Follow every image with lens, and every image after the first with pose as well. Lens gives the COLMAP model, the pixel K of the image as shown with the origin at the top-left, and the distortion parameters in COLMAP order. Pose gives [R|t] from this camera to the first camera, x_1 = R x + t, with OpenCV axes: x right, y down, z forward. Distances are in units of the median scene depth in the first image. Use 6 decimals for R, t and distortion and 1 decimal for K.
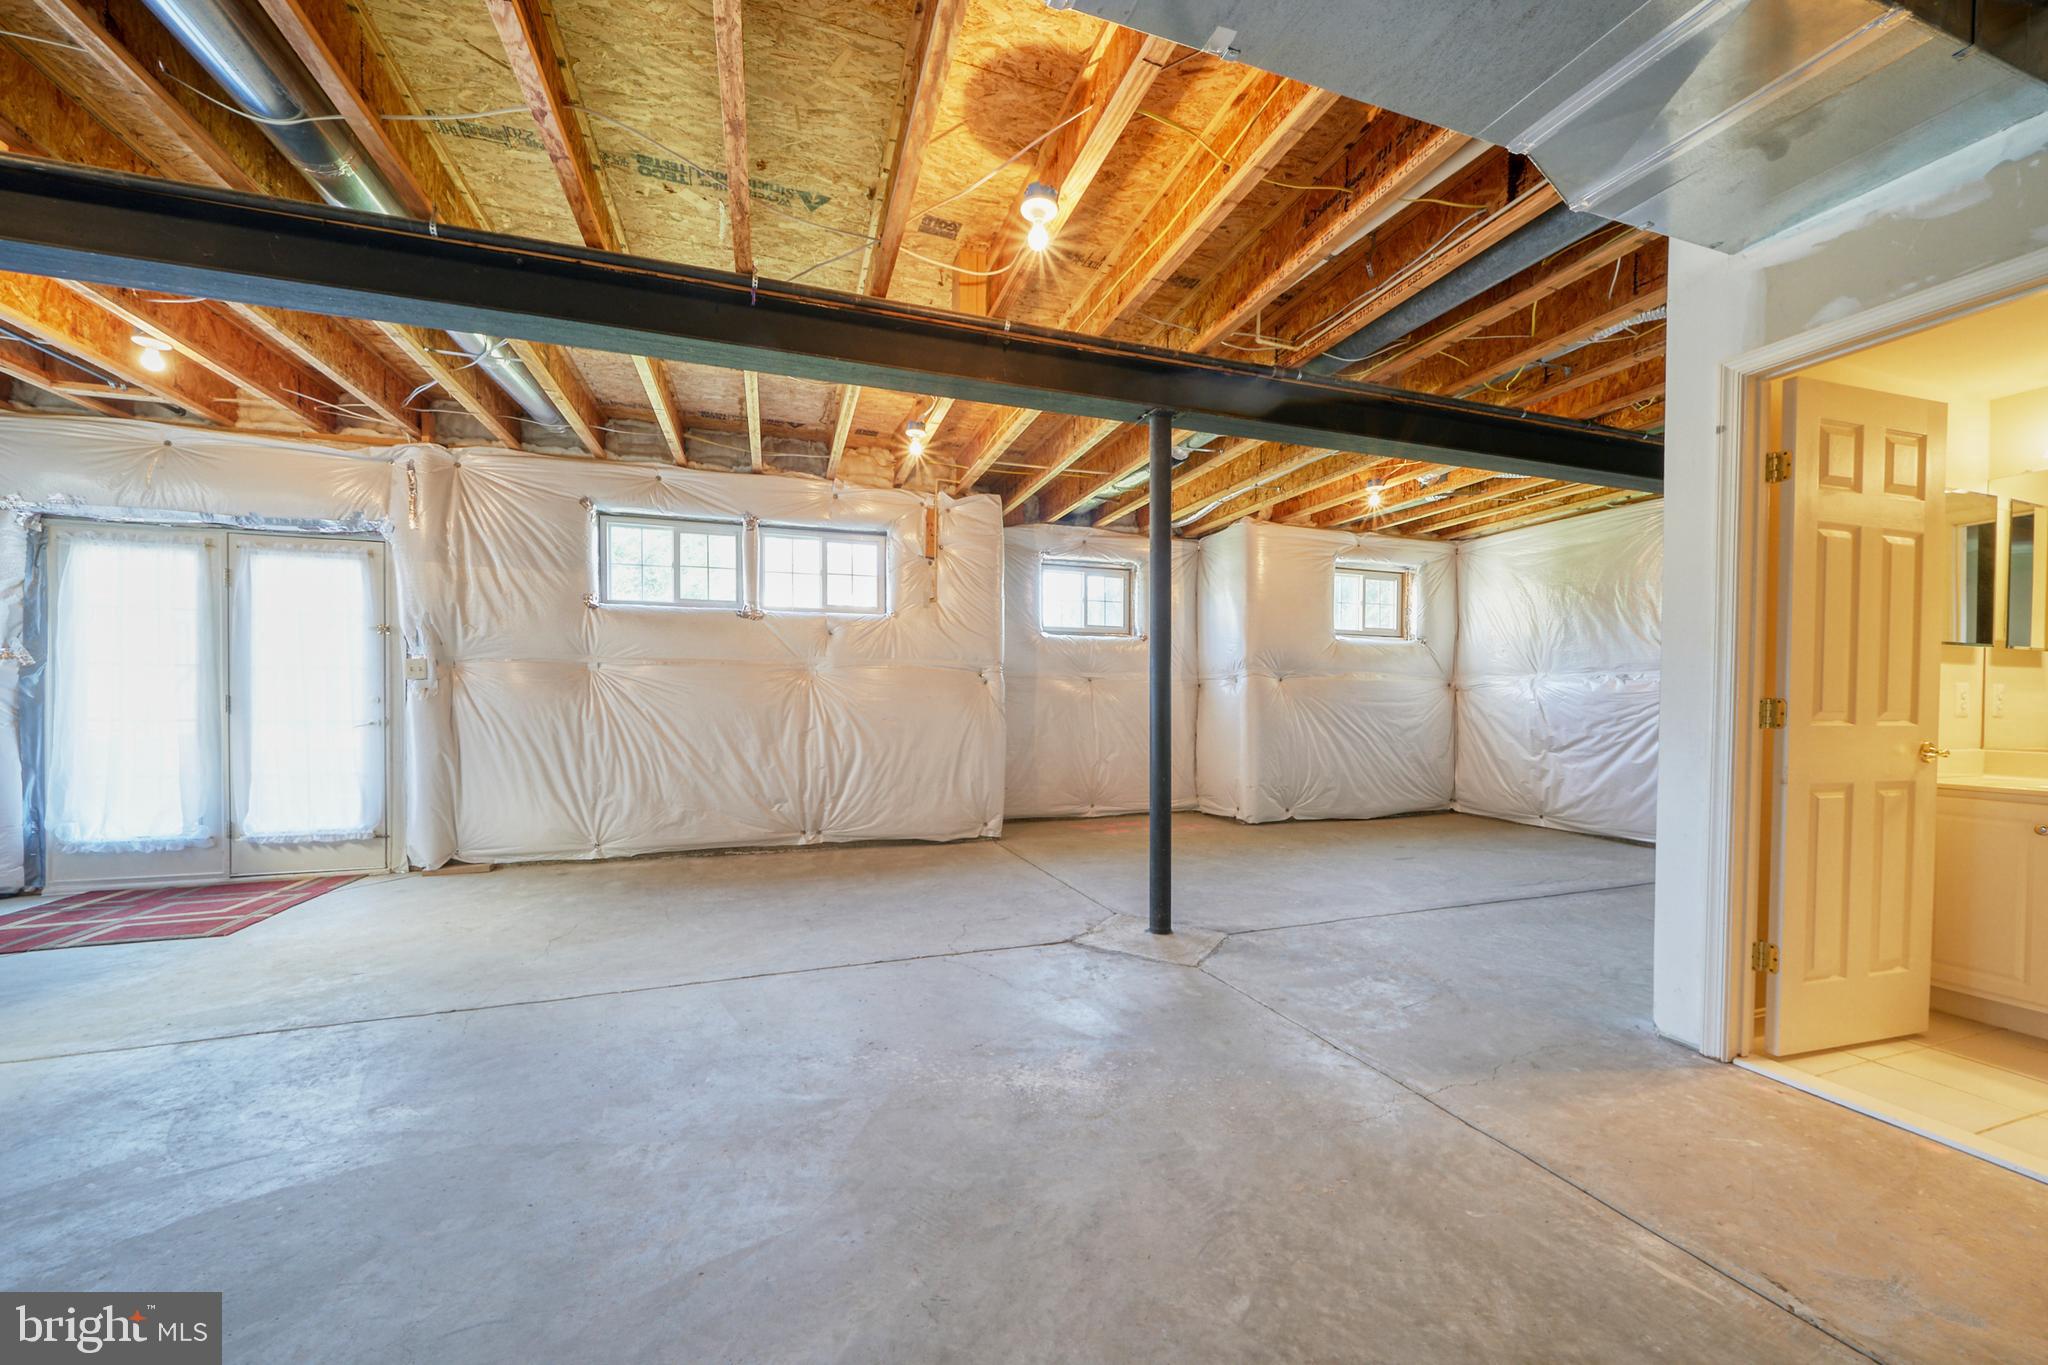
lens RADIAL K [[716.2, 0, 1031.5], [0, 716.2, 698.2], [0, 0, 1]] dist [-0.006016, -0.000419]
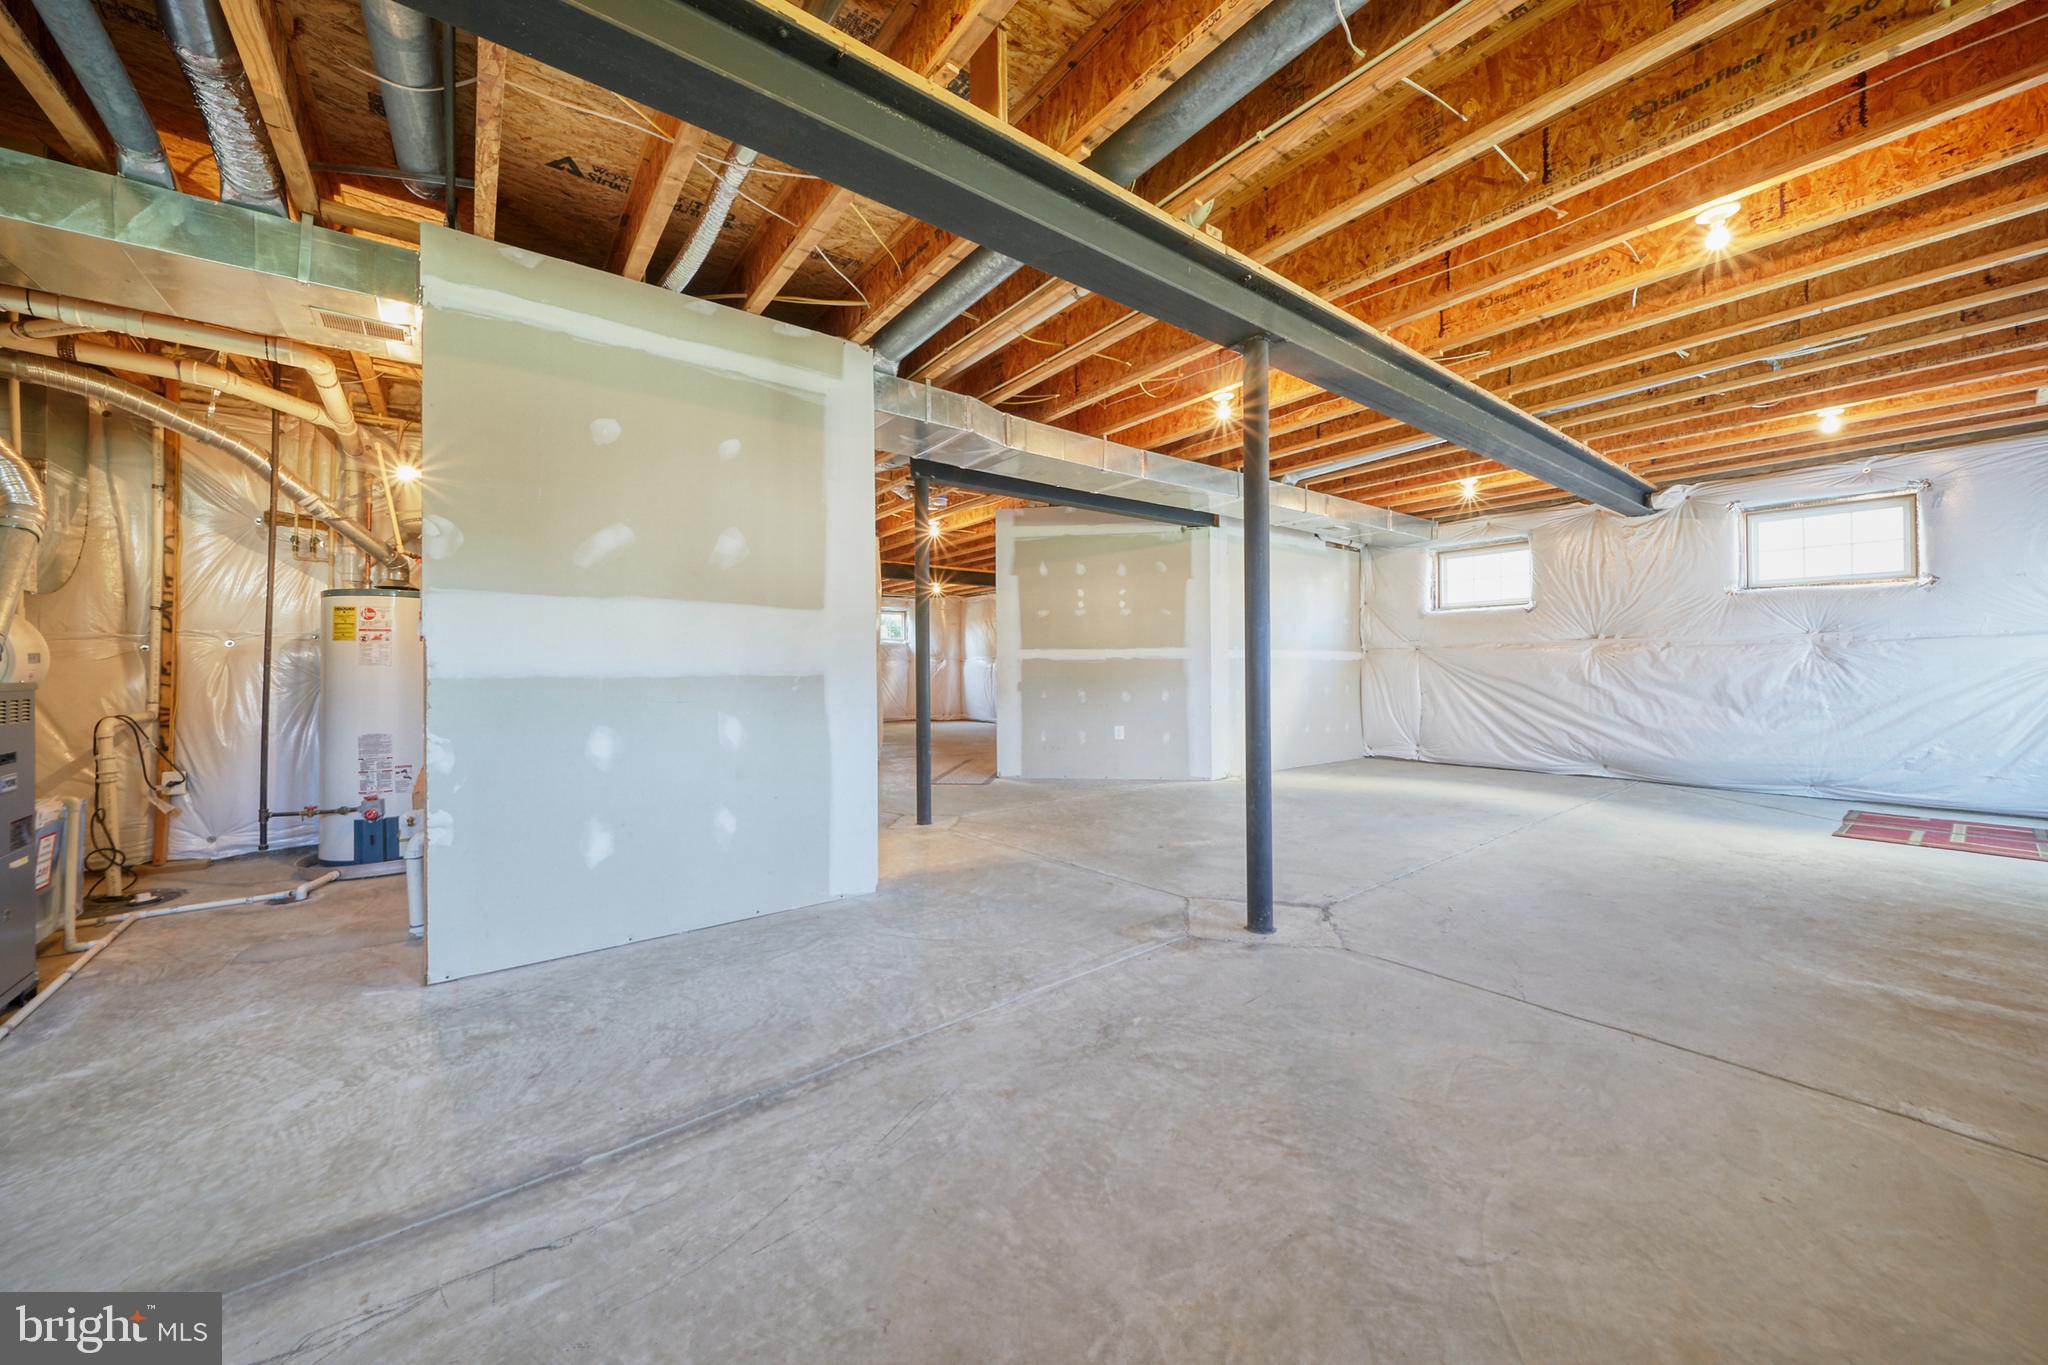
lens RADIAL K [[716.2, 0, 1031.5], [0, 716.2, 698.2], [0, 0, 1]] dist [-0.006016, -0.000419]
pose [[-0.943704, 0.028703, -0.329544, 0.748596], [0.015116, 0.998930, 0.043719, 0.002745], [0.330446, 0.036276, -0.943128, 1.786807]]
